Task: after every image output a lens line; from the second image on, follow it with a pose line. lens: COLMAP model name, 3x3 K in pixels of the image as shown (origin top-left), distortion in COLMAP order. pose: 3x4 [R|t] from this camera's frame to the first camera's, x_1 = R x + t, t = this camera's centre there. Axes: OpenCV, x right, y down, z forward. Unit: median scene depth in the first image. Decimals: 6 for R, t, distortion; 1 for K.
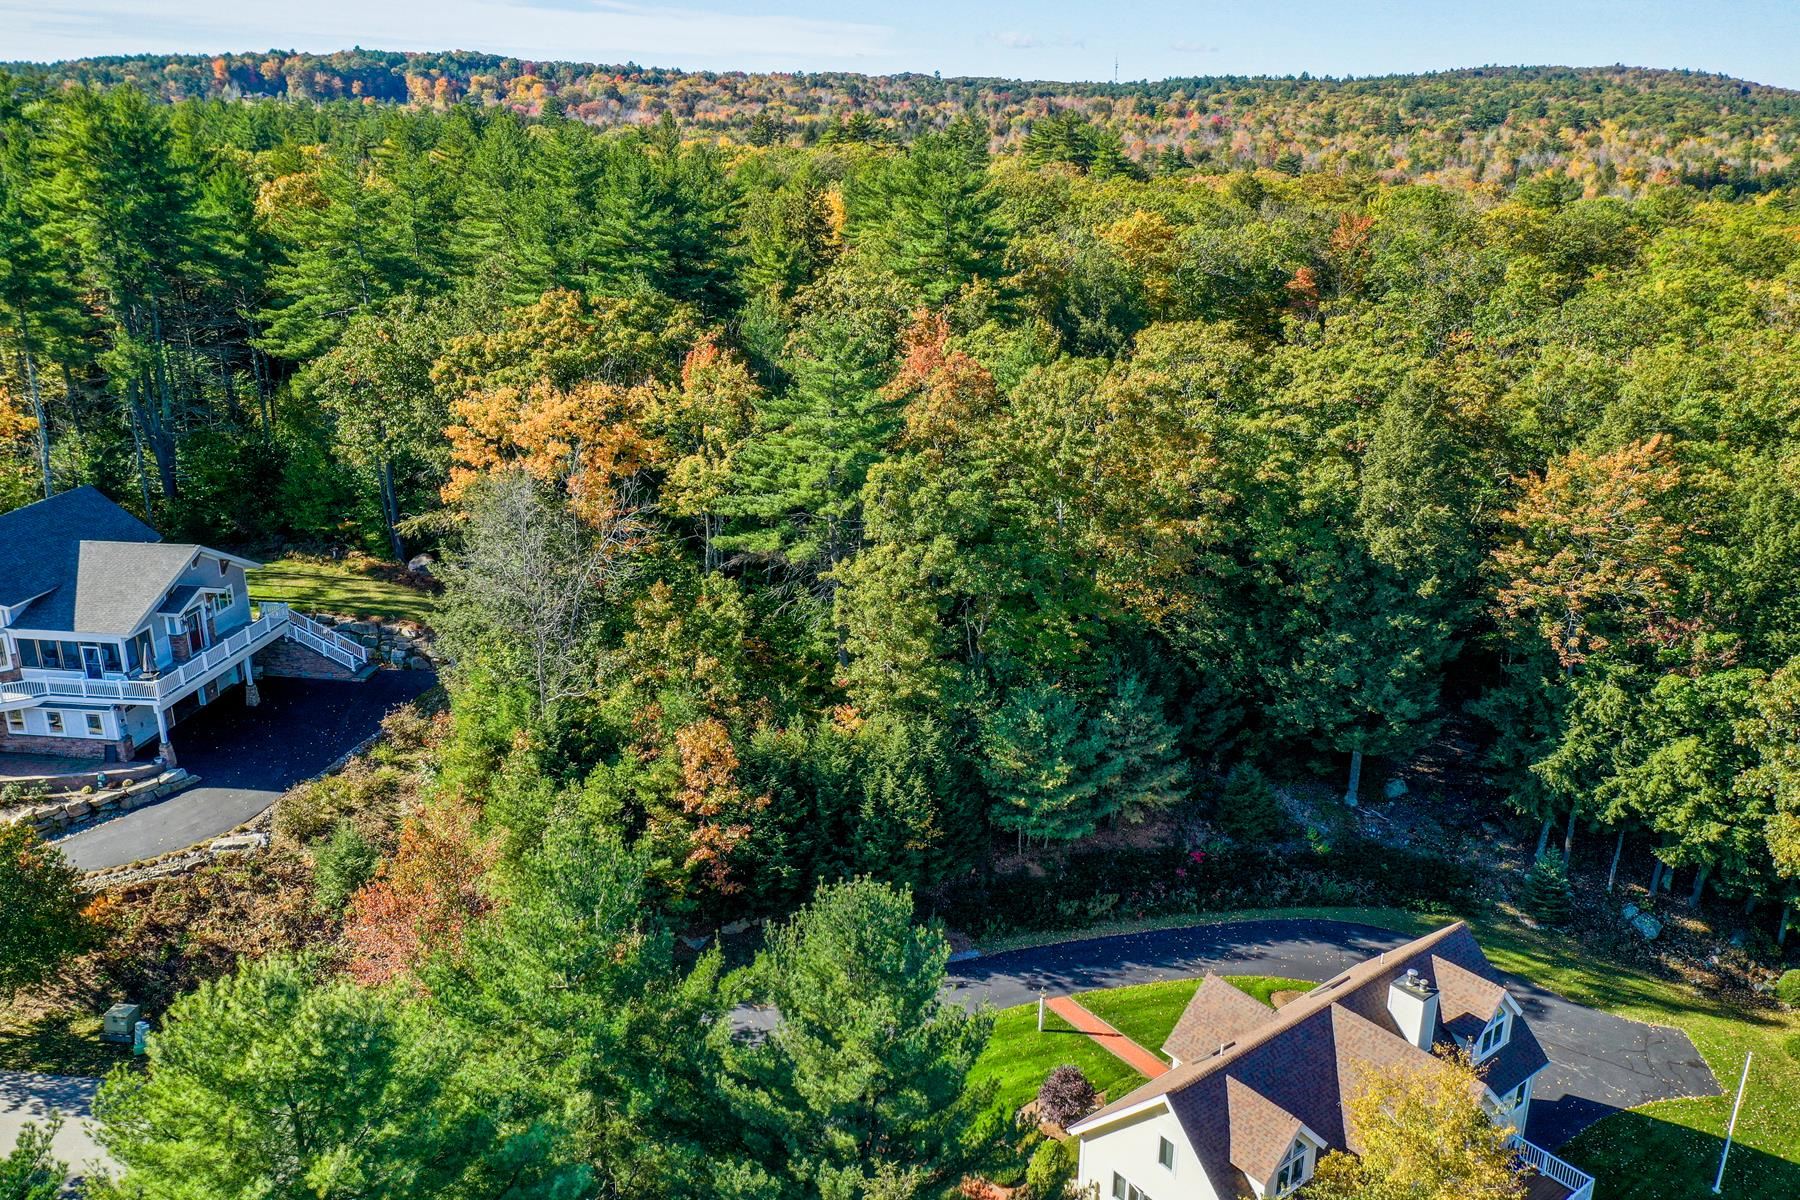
lens RADIAL K [[1415.0, 0, 897.1], [0, 1415.0, 603.1], [0, 0, 1]] dist [-0.007823, 0.000756]
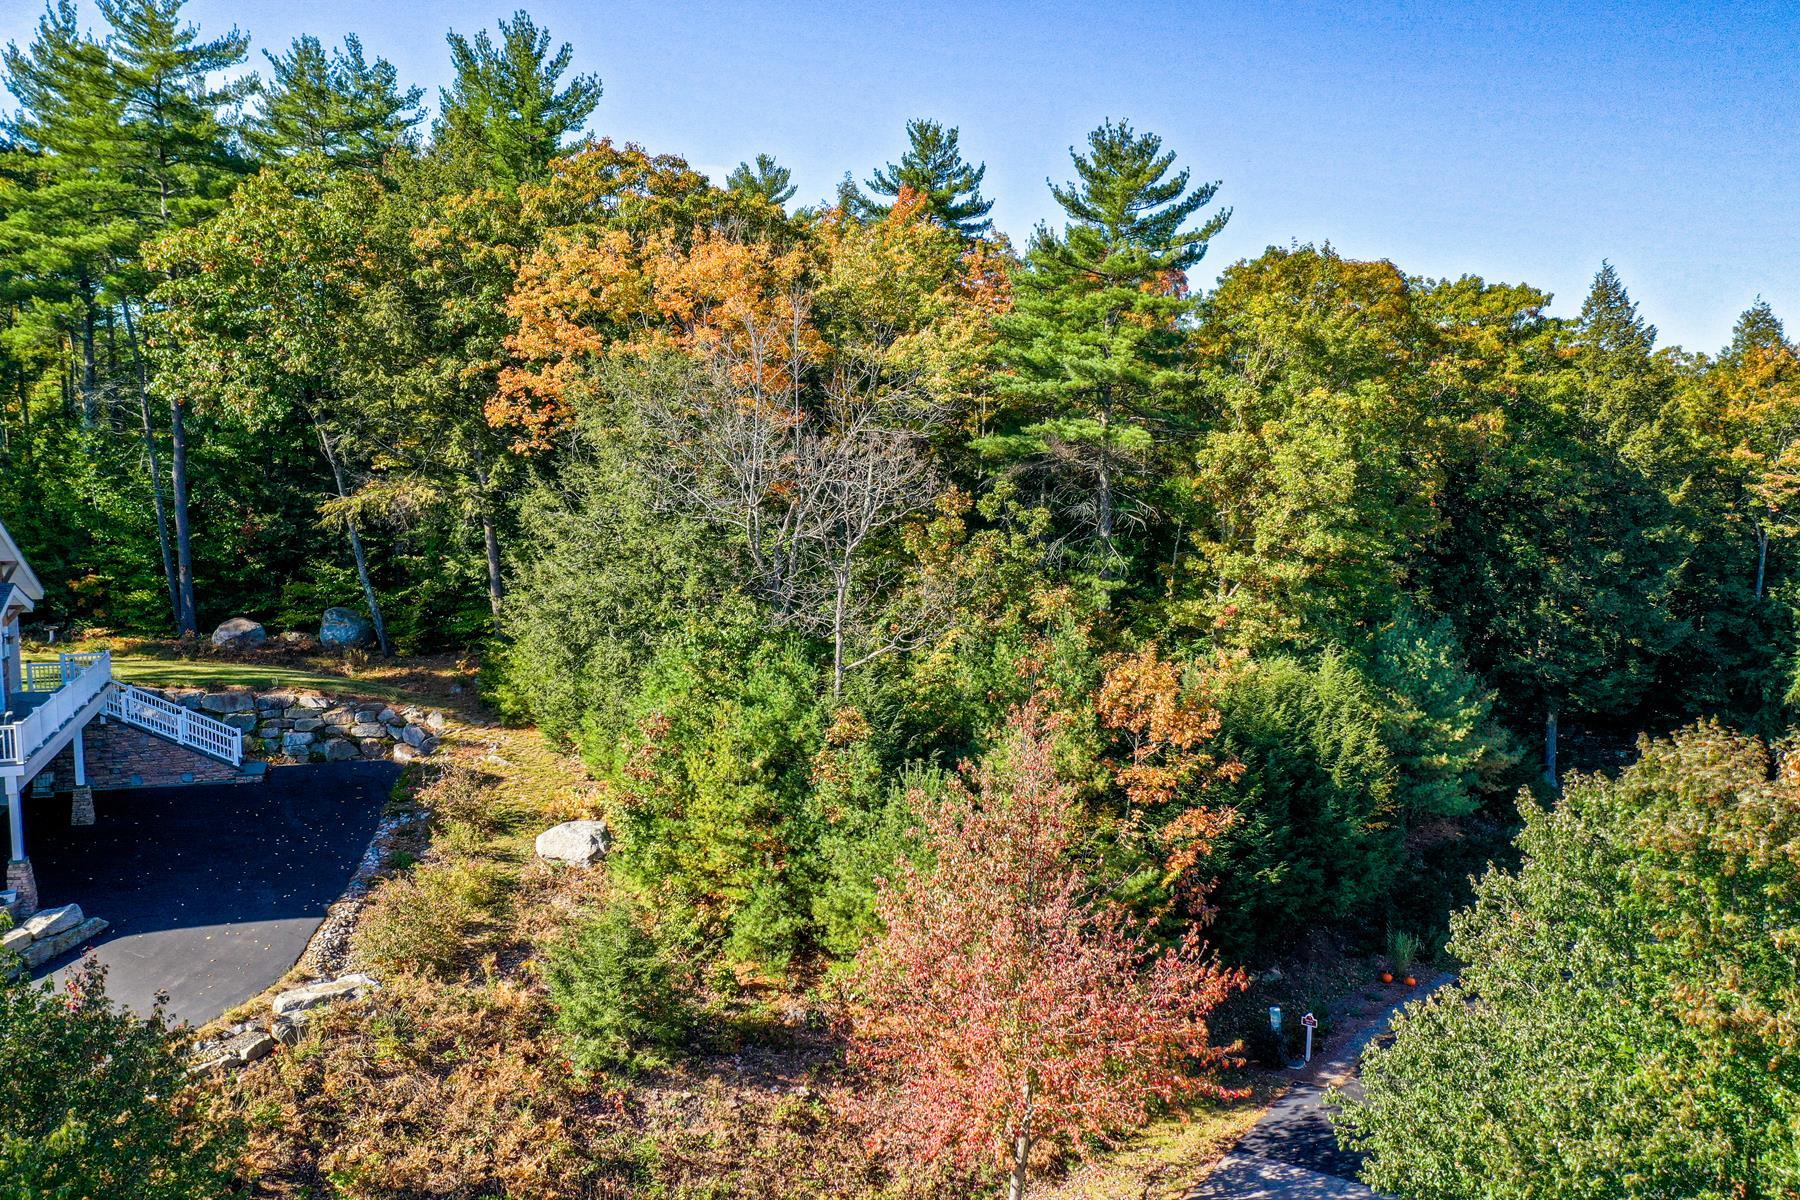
lens RADIAL K [[1415.0, 0, 897.3], [0, 1415.0, 599.5], [0, 0, 1]] dist [-0.007823, 0.000756]
pose [[0.894659, -0.050288, 0.443910, -0.424746], [0.139755, 0.975277, -0.171179, 0.126289], [-0.424327, 0.215186, 0.879569, 0.397402]]
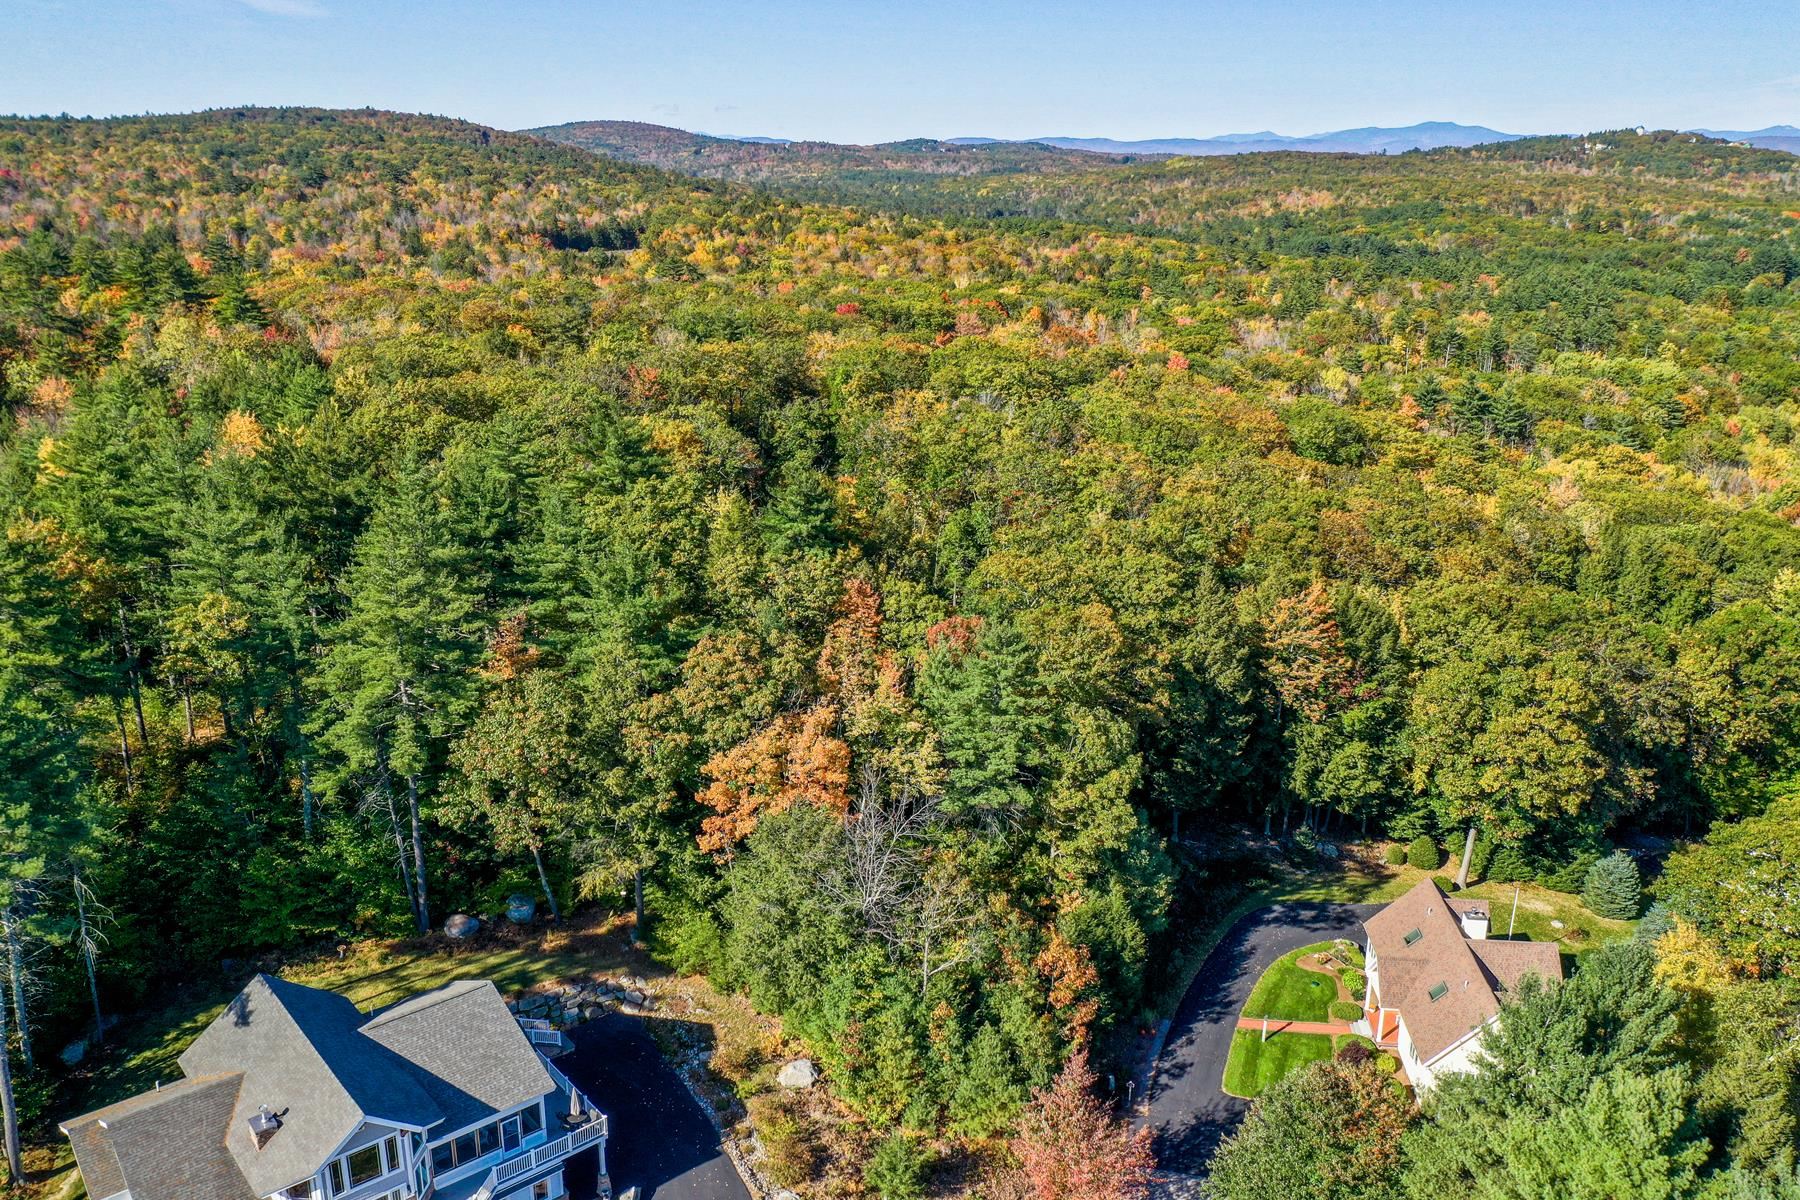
lens RADIAL K [[1415.0, 0, 896.9], [0, 1415.0, 596.0], [0, 0, 1]] dist [-0.007823, 0.000756]
pose [[0.690656, -0.211279, 0.691632, -0.908932], [0.227048, 0.971364, 0.070004, -0.298883], [-0.686618, 0.108685, 0.718849, 0.083863]]
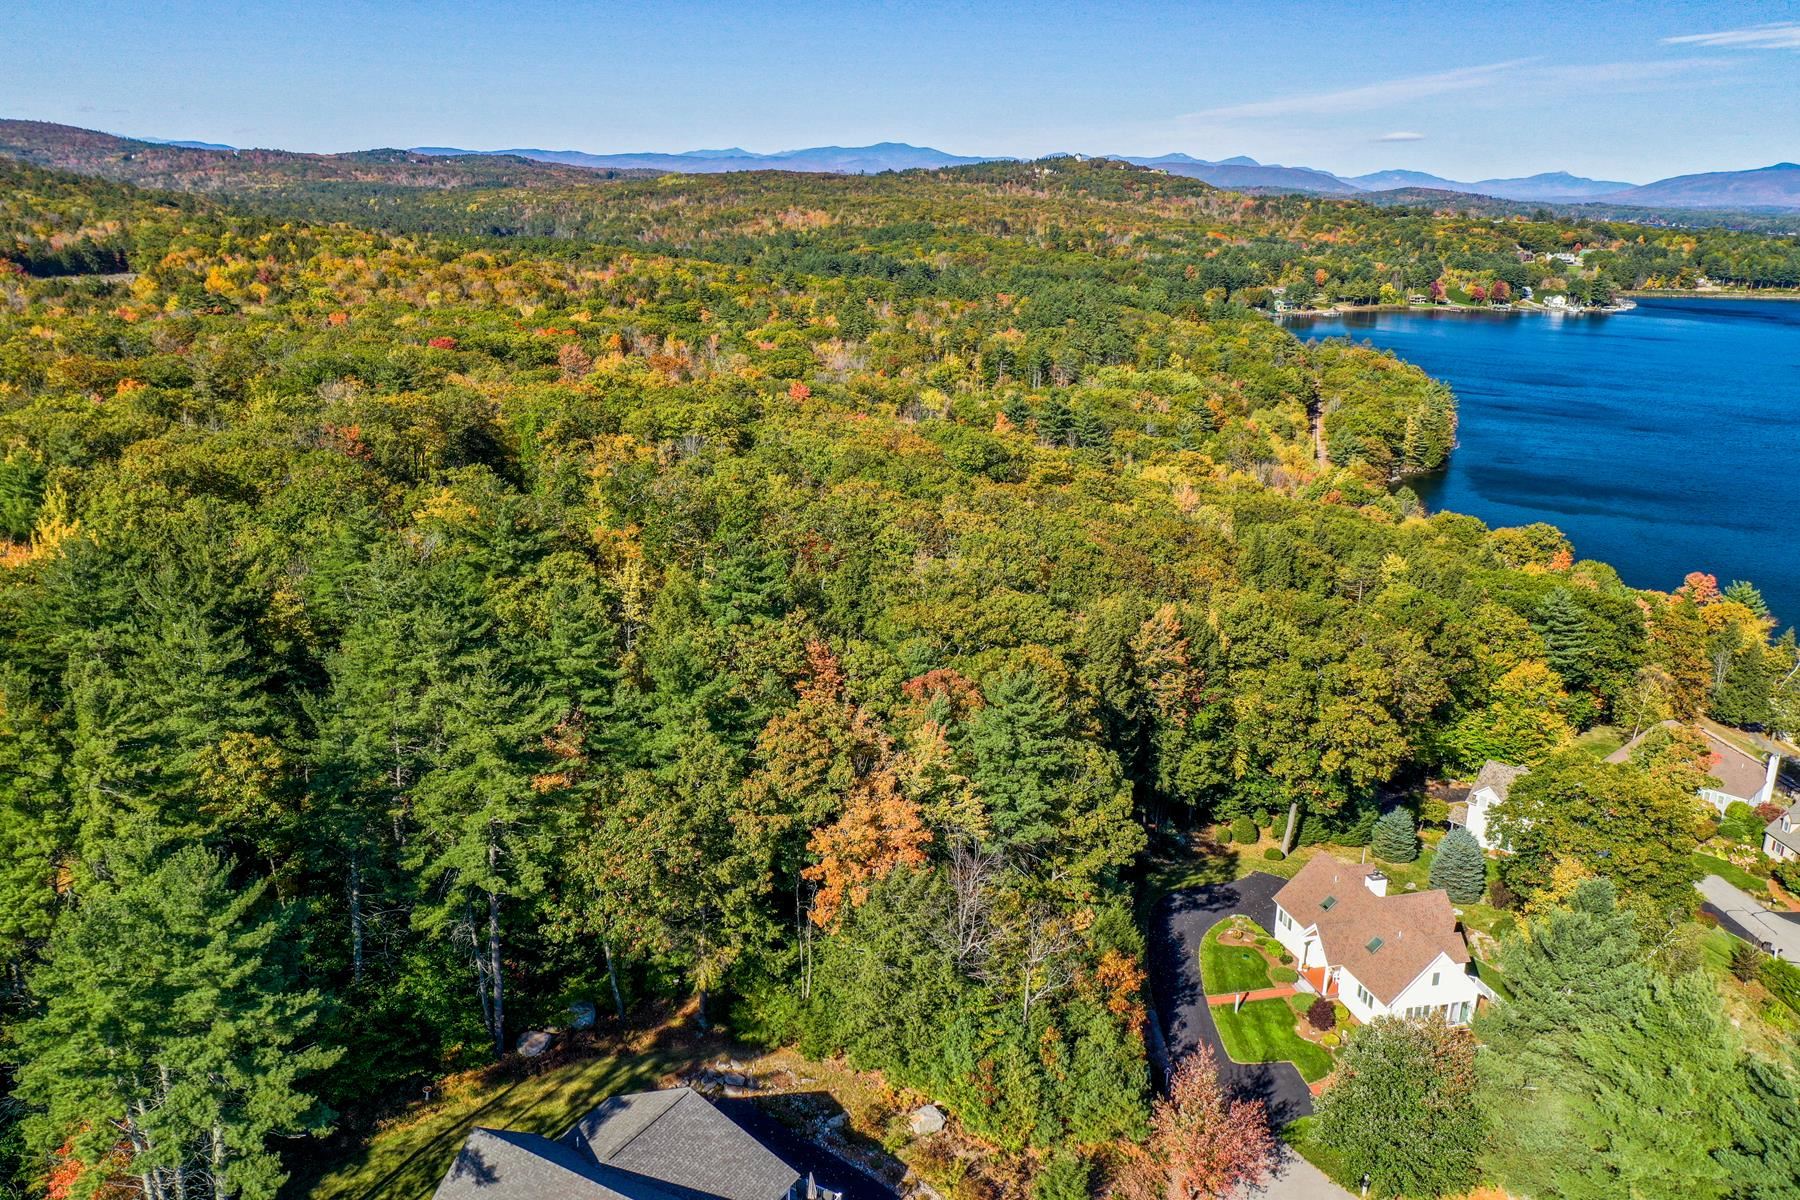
lens RADIAL K [[1415.0, 0, 908.1], [0, 1415.0, 595.9], [0, 0, 1]] dist [-0.007823, 0.000756]
pose [[0.396183, -0.250327, 0.883388, -1.196420], [0.272069, 0.950915, 0.147445, -0.458960], [-0.876936, 0.181927, 0.444843, 0.373666]]
